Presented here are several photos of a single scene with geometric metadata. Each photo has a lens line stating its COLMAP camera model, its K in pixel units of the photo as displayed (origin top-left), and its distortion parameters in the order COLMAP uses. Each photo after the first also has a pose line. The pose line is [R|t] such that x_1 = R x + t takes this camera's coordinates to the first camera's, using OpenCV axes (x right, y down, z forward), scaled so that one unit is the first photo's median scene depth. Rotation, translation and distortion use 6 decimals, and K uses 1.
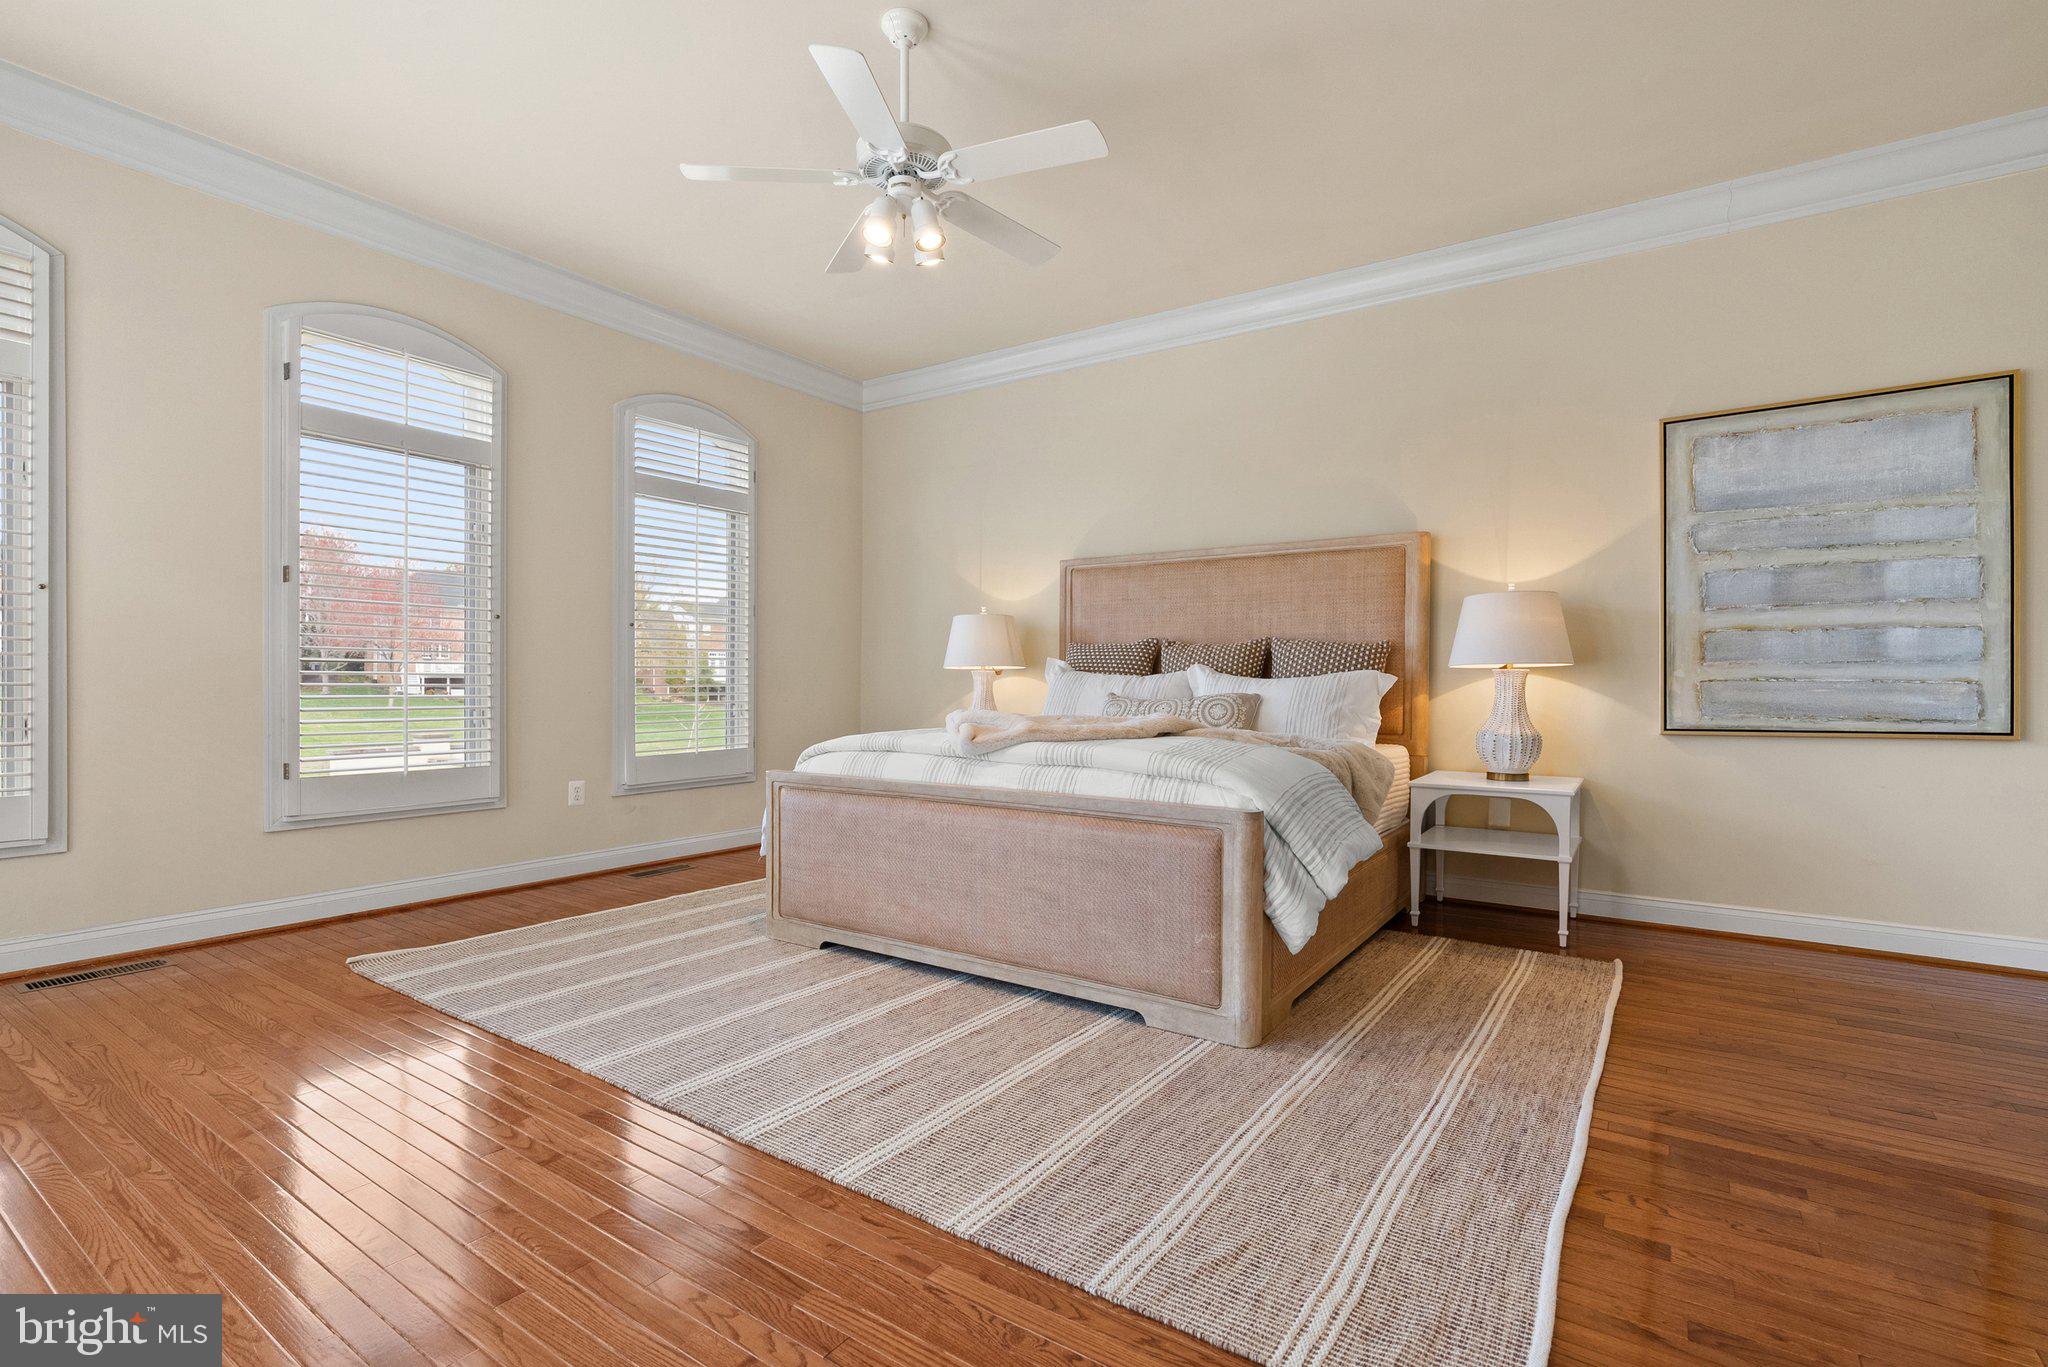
lens RADIAL K [[931.1, 0, 1053.5], [0, 931.1, 666.6], [0, 0, 1]] dist [-0.001317, 0.000119]
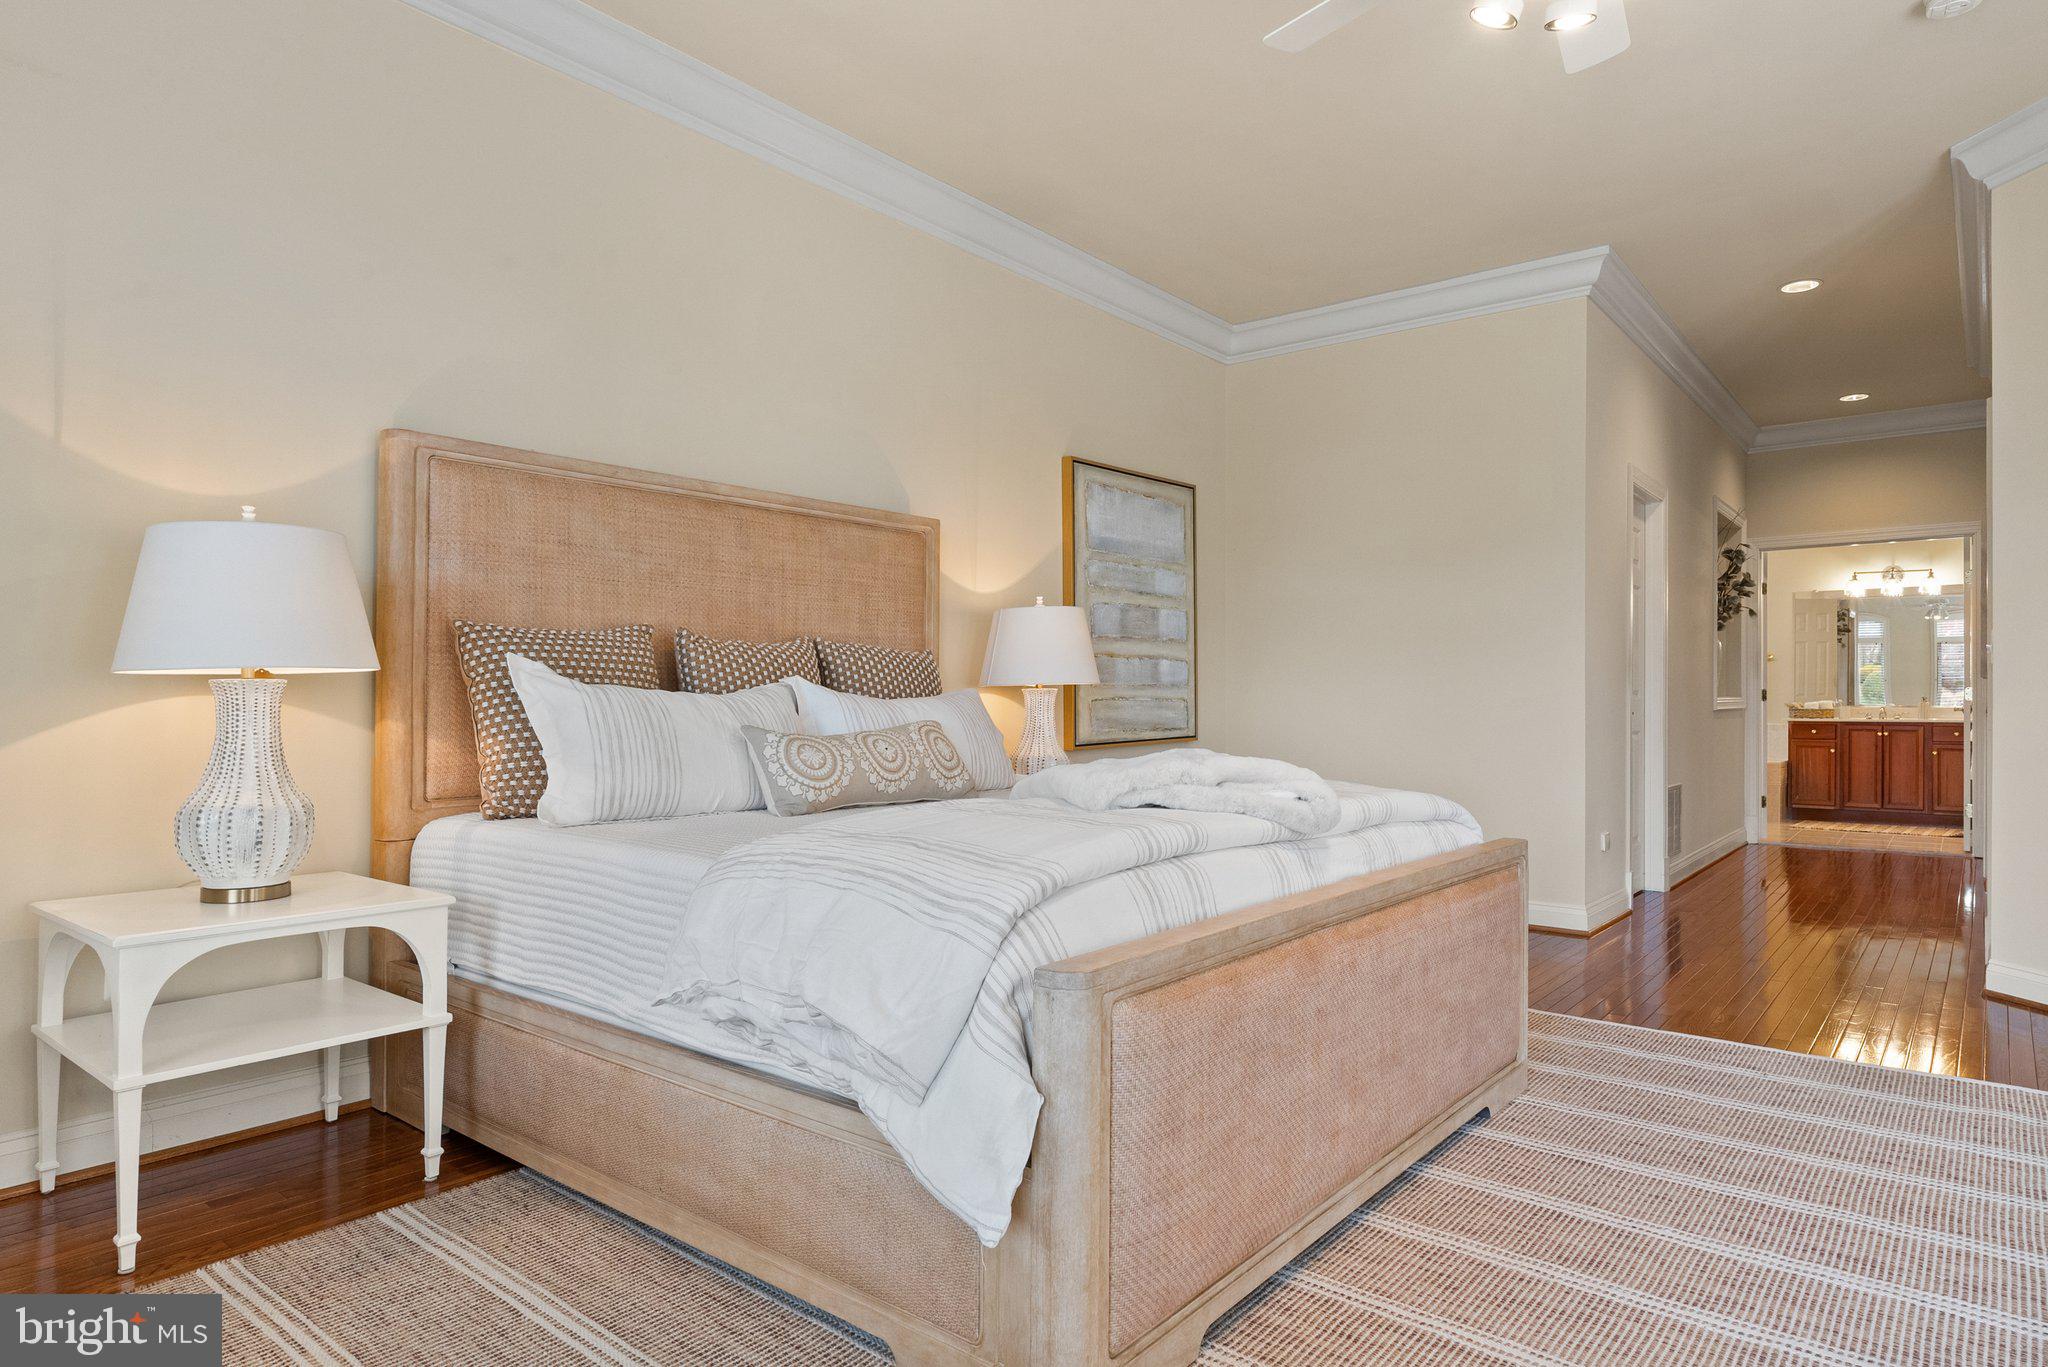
lens RADIAL K [[1193.6, 0, 1024.0], [0, 1193.6, 683.5], [0, 0, 1]] dist [0.046177, -0.000136]
pose [[0.096128, 0.007481, 0.995341, -0.810360], [-0.014788, 0.999872, -0.006086, 0.005390], [-0.995259, -0.014134, 0.096226, 1.040402]]
